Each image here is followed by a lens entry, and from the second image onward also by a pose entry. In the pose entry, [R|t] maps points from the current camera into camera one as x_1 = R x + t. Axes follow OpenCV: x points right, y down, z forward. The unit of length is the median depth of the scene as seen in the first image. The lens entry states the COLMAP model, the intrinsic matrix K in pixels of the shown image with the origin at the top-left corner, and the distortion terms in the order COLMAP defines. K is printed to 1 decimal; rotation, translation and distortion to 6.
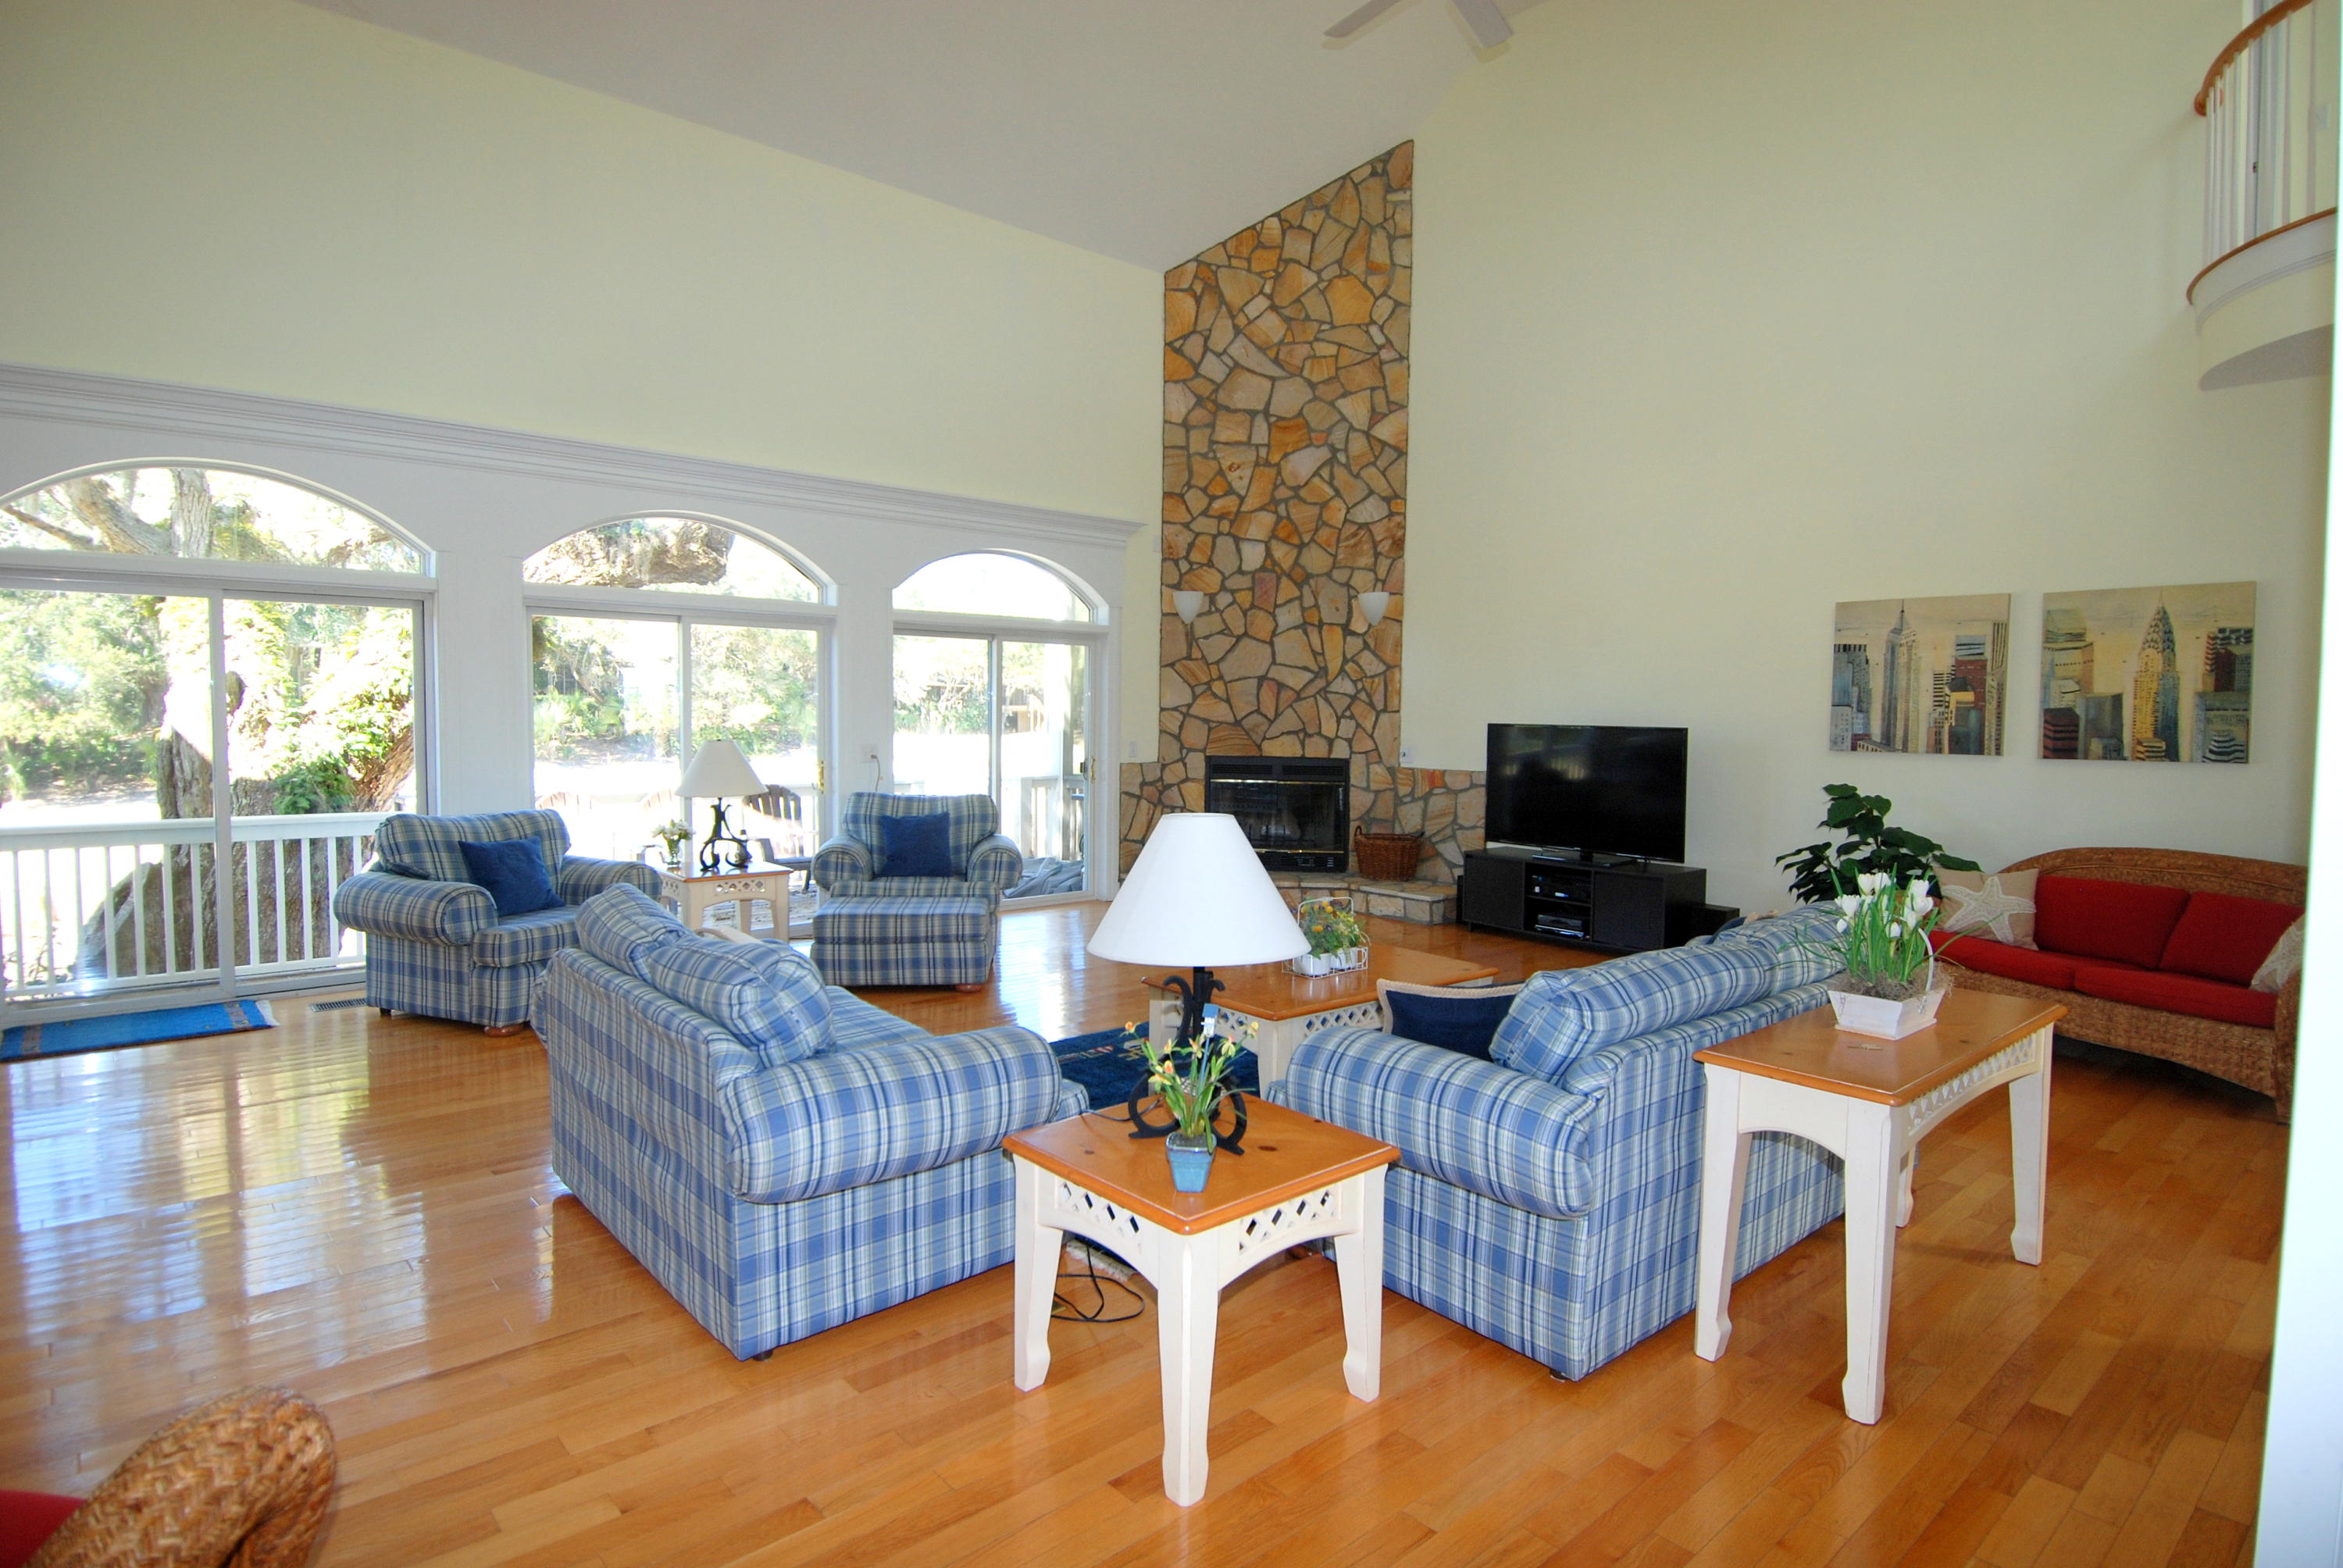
lens RADIAL K [[1224.1, 0, 1170.2], [0, 1224.1, 777.7], [0, 0, 1]] dist [0.059017, -0.063619]
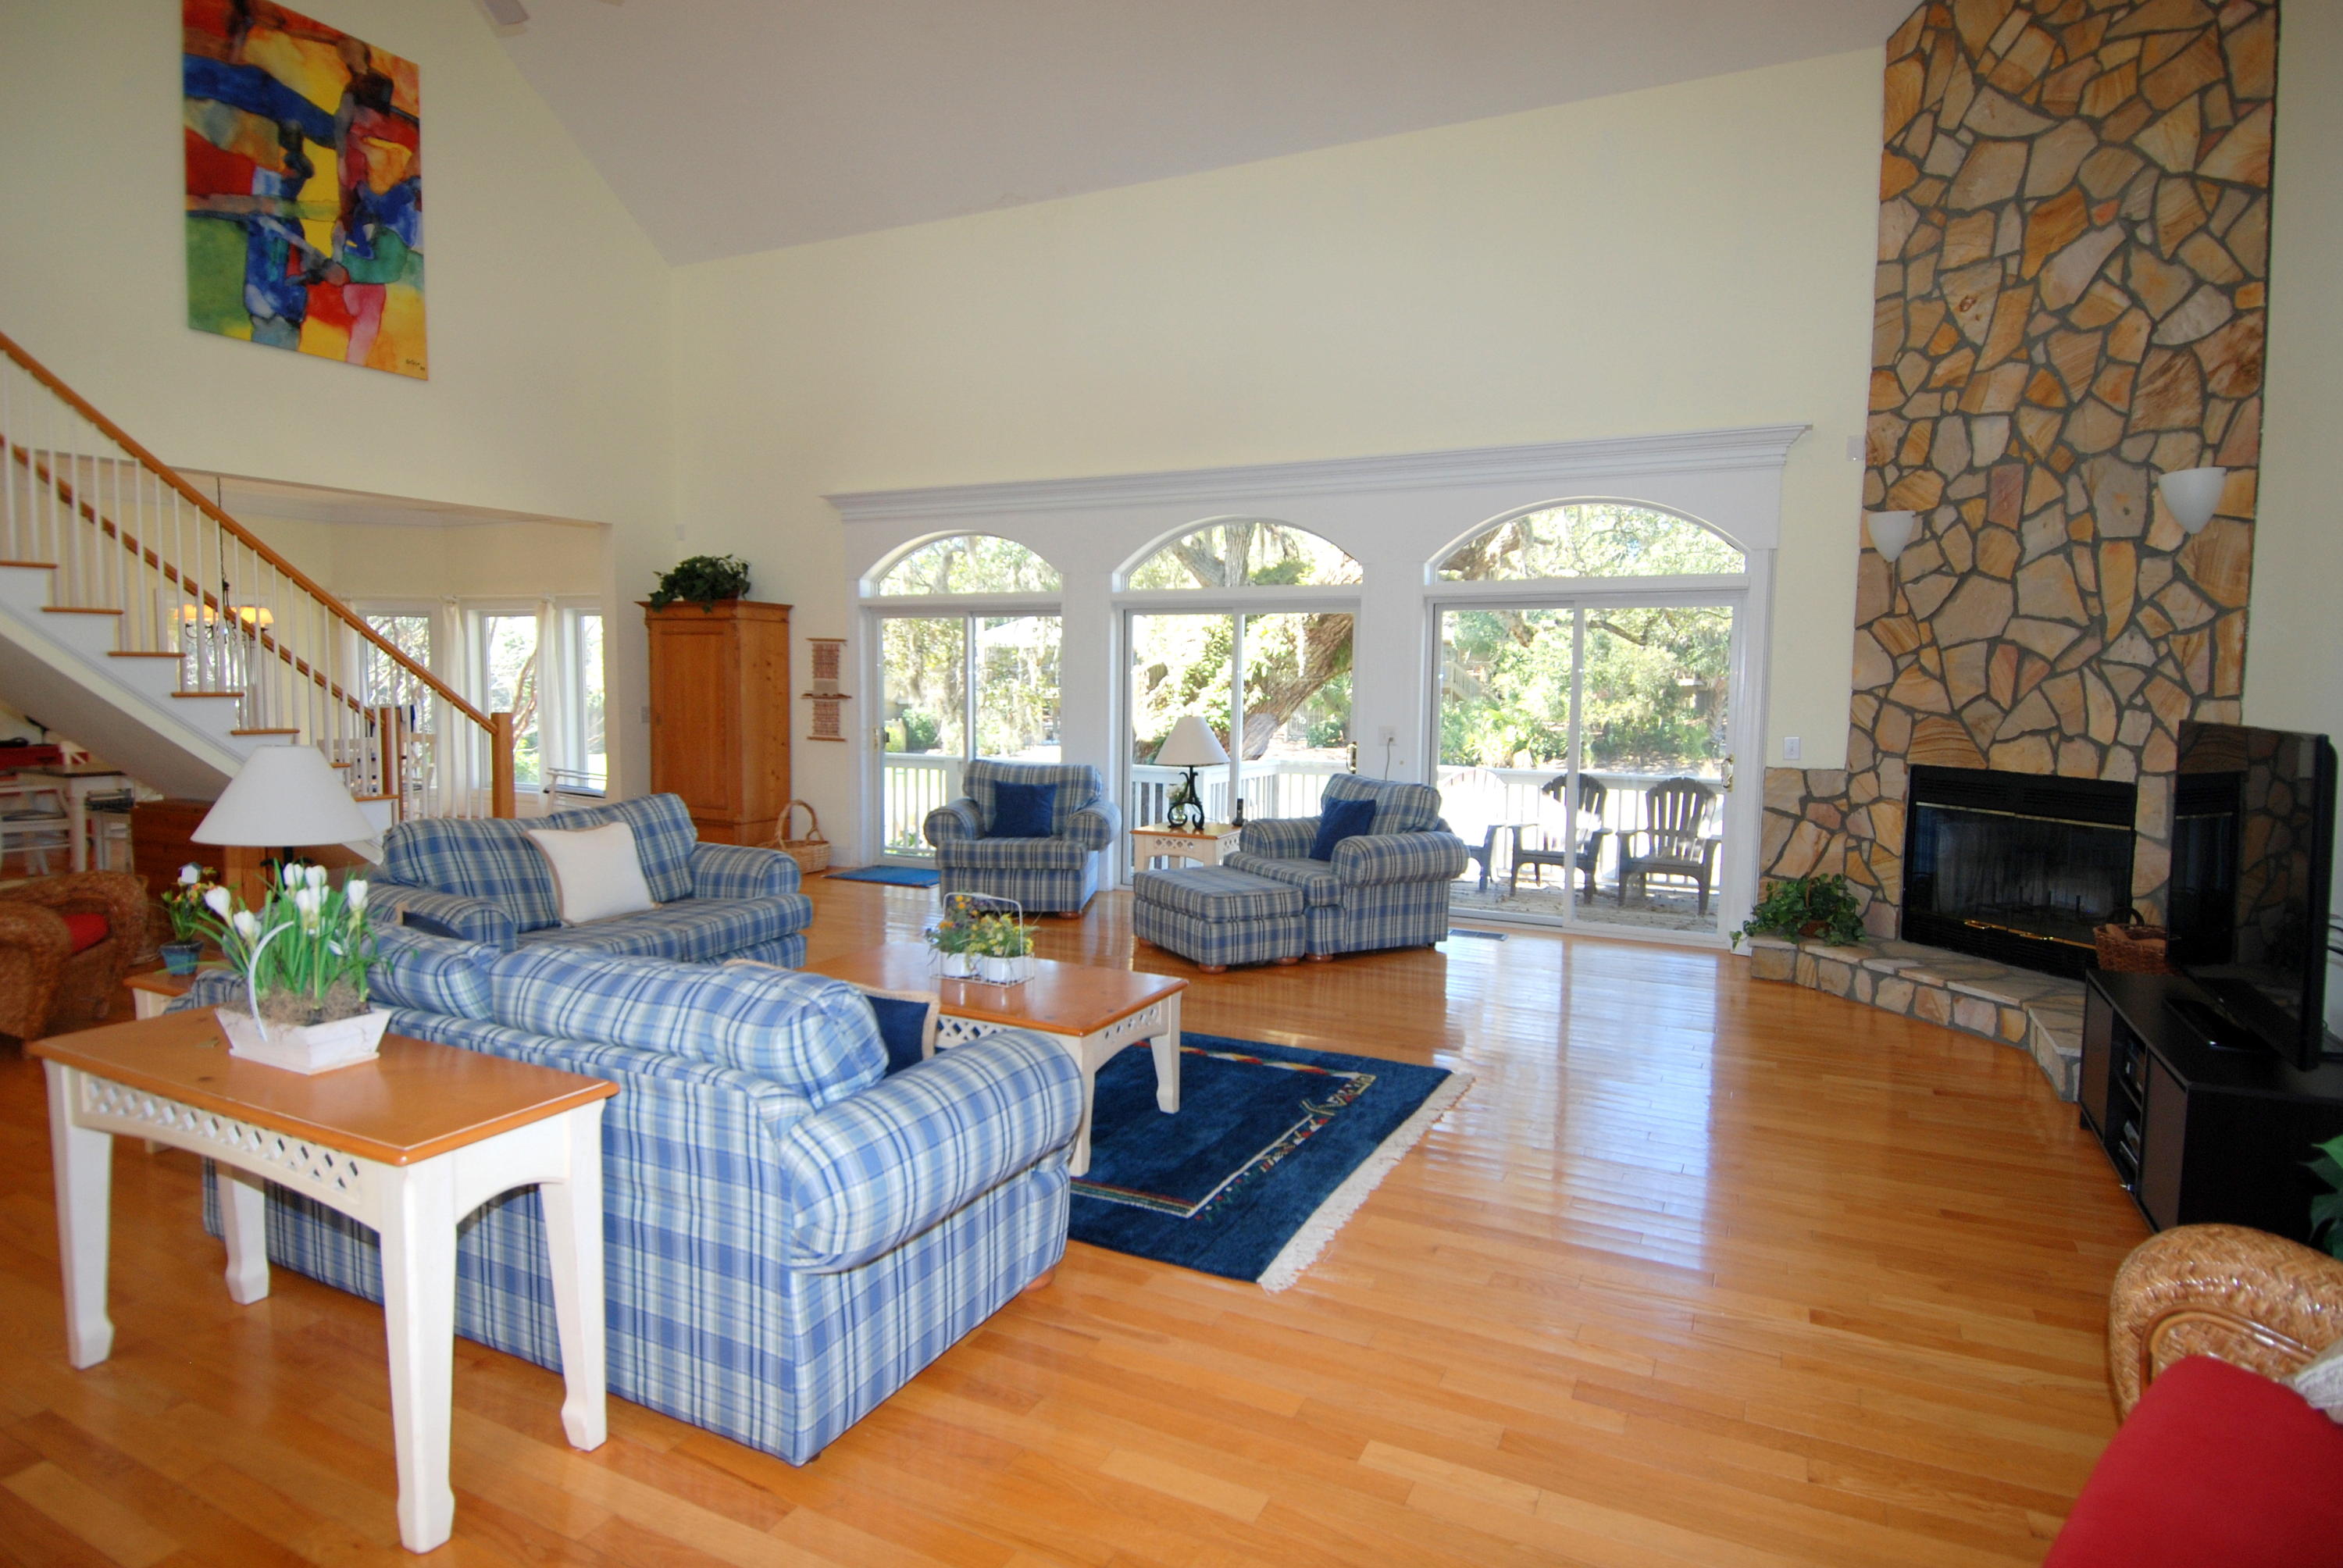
lens RADIAL K [[1254.8, 0, 1173.1], [0, 1254.8, 776.5], [0, 0, 1]] dist [0.047857, -0.051514]
pose [[0.383143, 0.064557, -0.921430, 0.504337], [-0.065139, 0.996959, 0.042763, -0.014996], [0.921389, 0.043637, 0.386183, 0.390976]]
